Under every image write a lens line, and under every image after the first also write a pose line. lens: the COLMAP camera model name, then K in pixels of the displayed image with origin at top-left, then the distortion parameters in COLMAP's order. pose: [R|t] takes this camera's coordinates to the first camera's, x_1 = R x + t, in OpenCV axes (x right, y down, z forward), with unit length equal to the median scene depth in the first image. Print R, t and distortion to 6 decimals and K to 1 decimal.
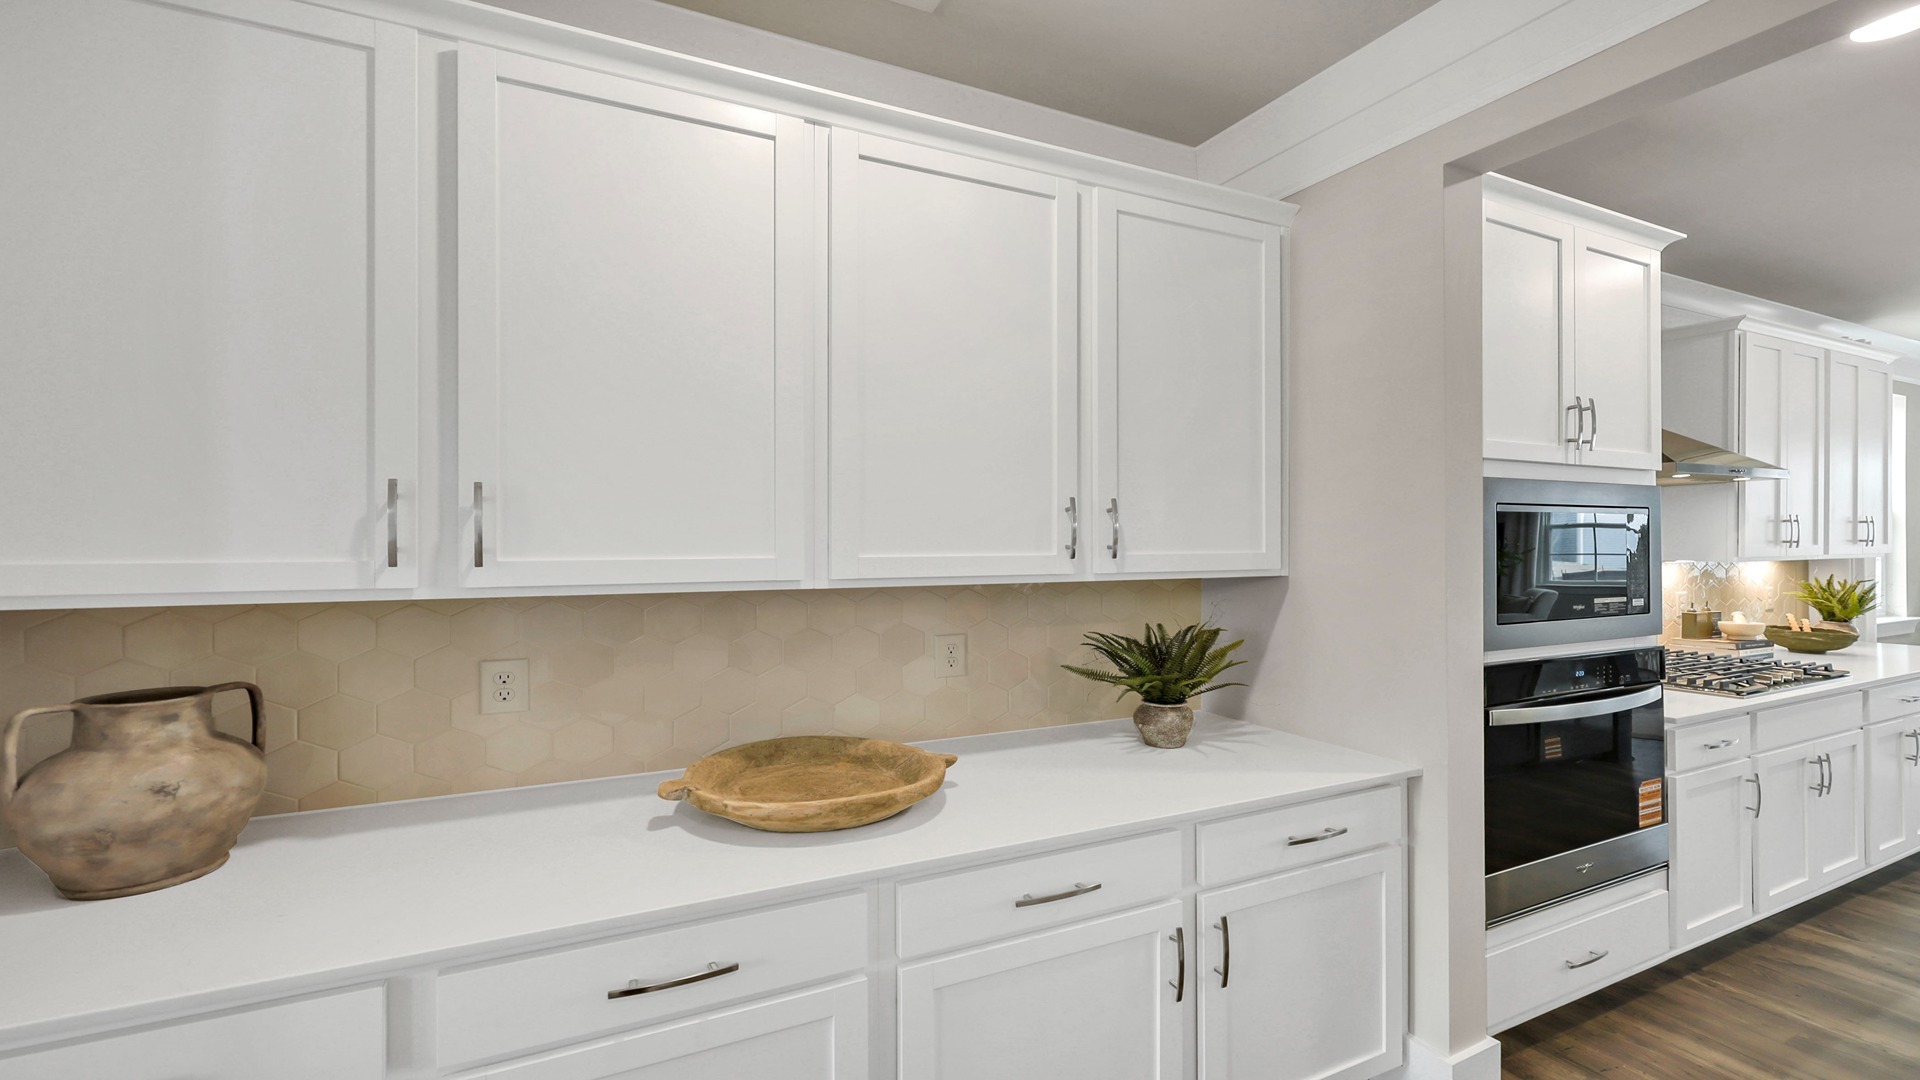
lens RADIAL K [[797.9, 0, 960.0], [0, 797.9, 540.0], [0, 0, 1]] dist [0.001357, 0.000252]
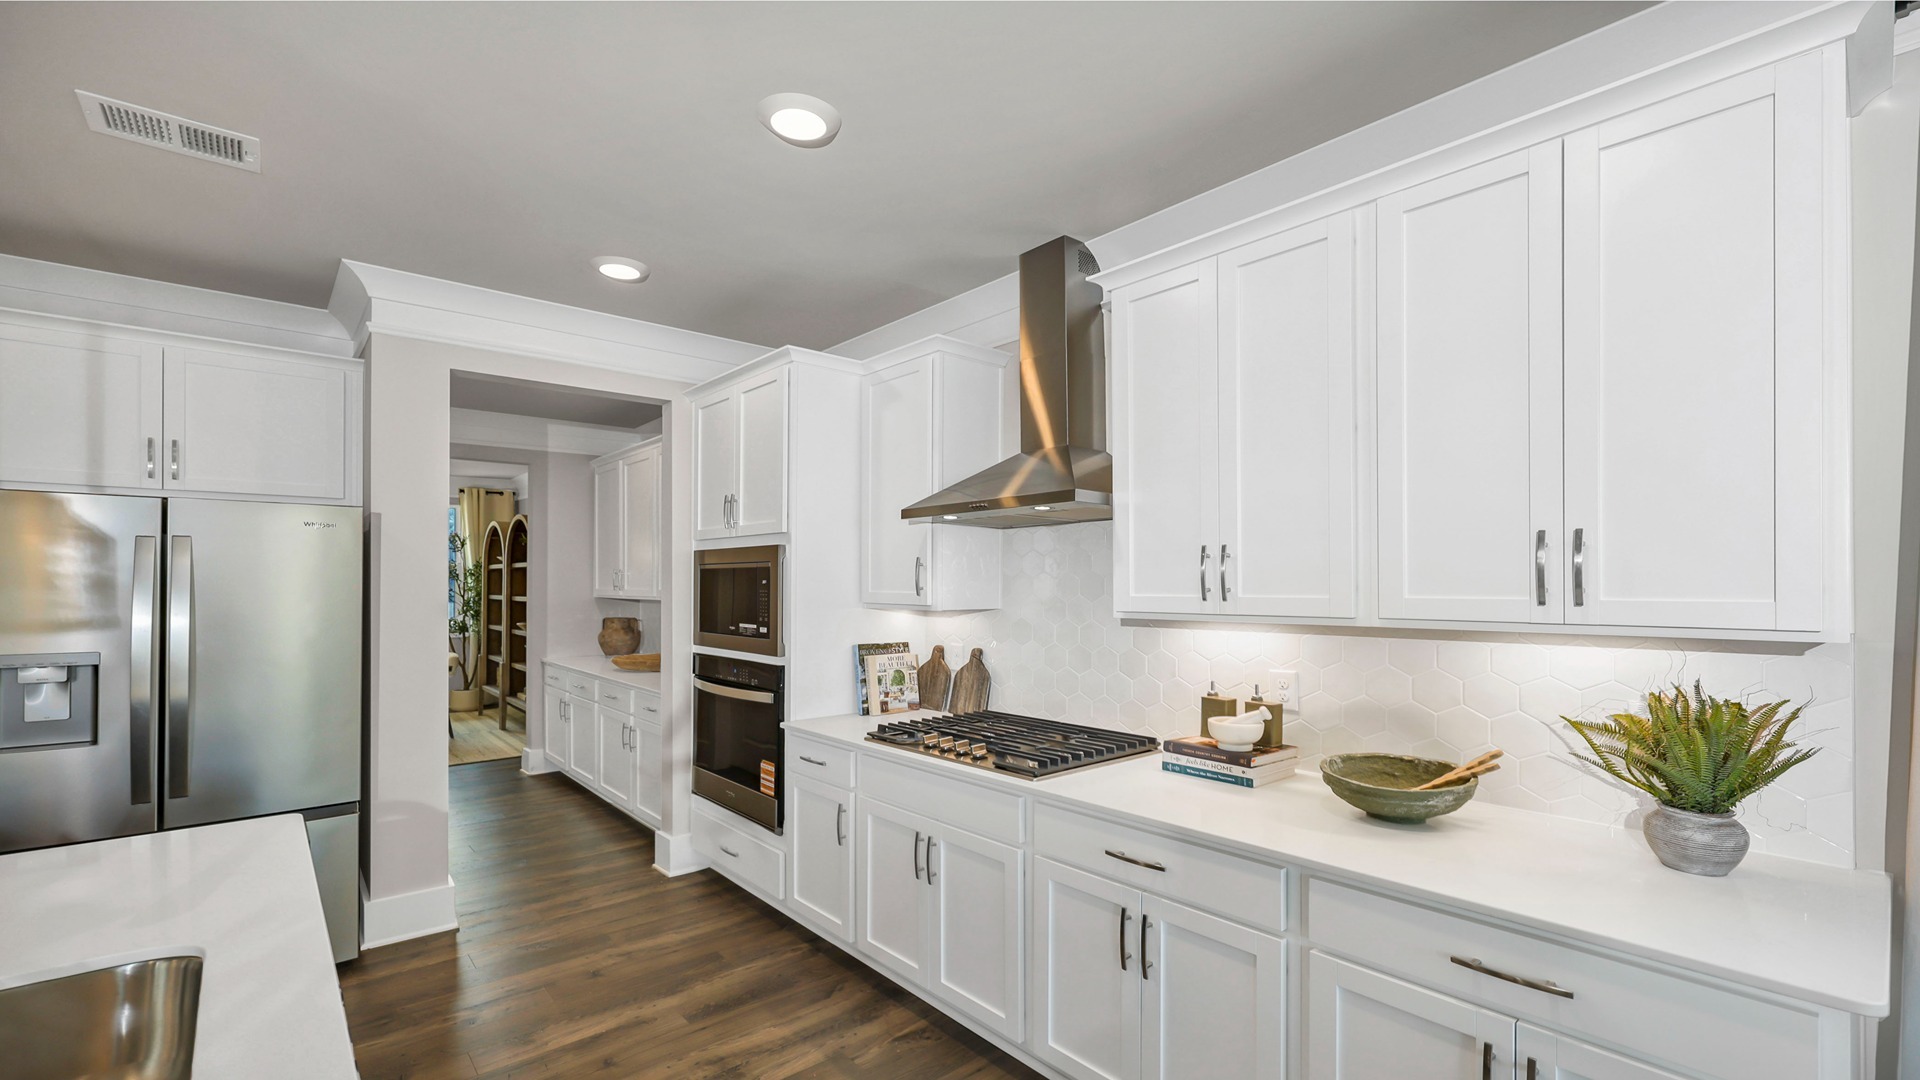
lens RADIAL K [[808.1, 0, 959.3], [0, 808.1, 581.3], [0, 0, 1]] dist [0.000038, 0.000028]
pose [[0.267044, -0.001292, -0.963684, 2.302179], [0.003194, 0.999995, -0.000455, -0.004347], [0.963679, -0.002956, 0.267046, 0.959700]]
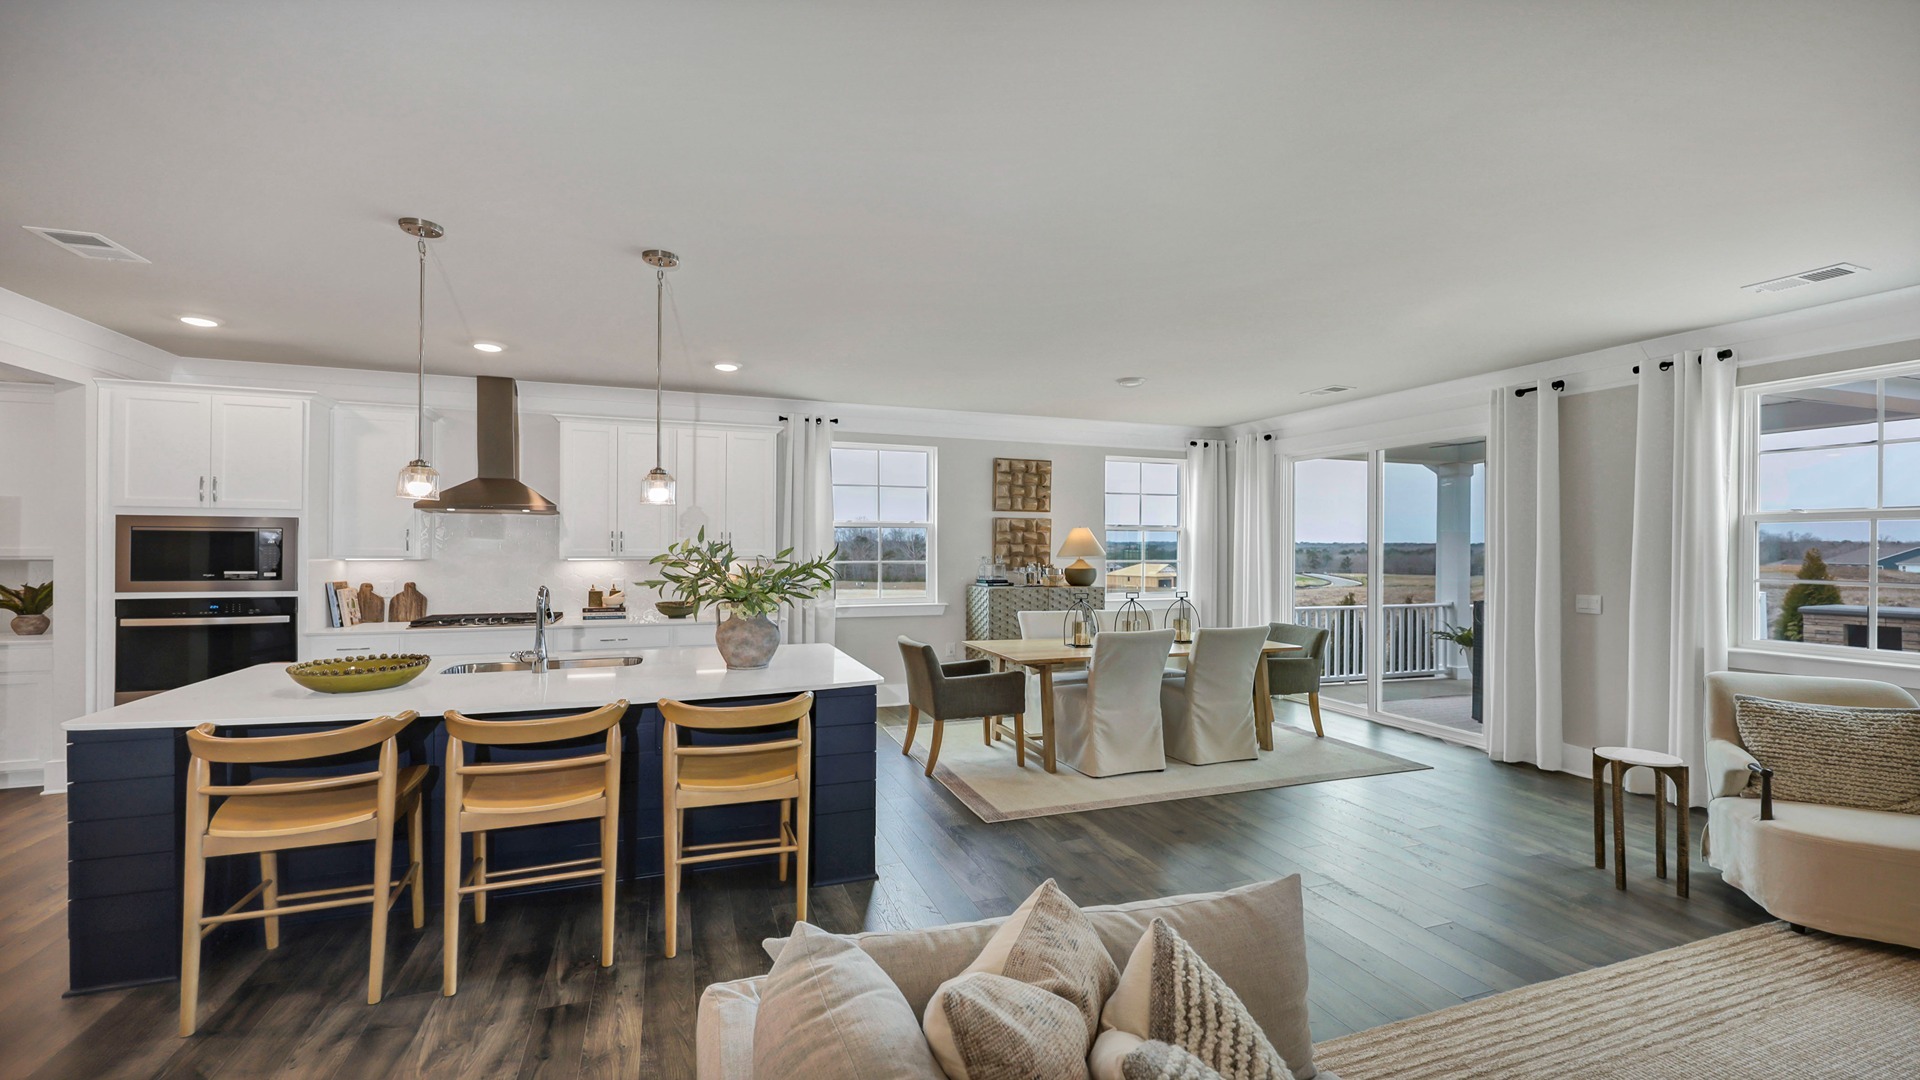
lens RADIAL K [[797.9, 0, 960.0], [0, 797.9, 540.0], [0, 0, 1]] dist [0.001357, 0.000252]
pose [[0.995933, 0.008836, -0.089660, 2.785449], [-0.009649, 0.999916, -0.008638, -0.008219], [0.089576, 0.009468, 0.995935, -0.864693]]
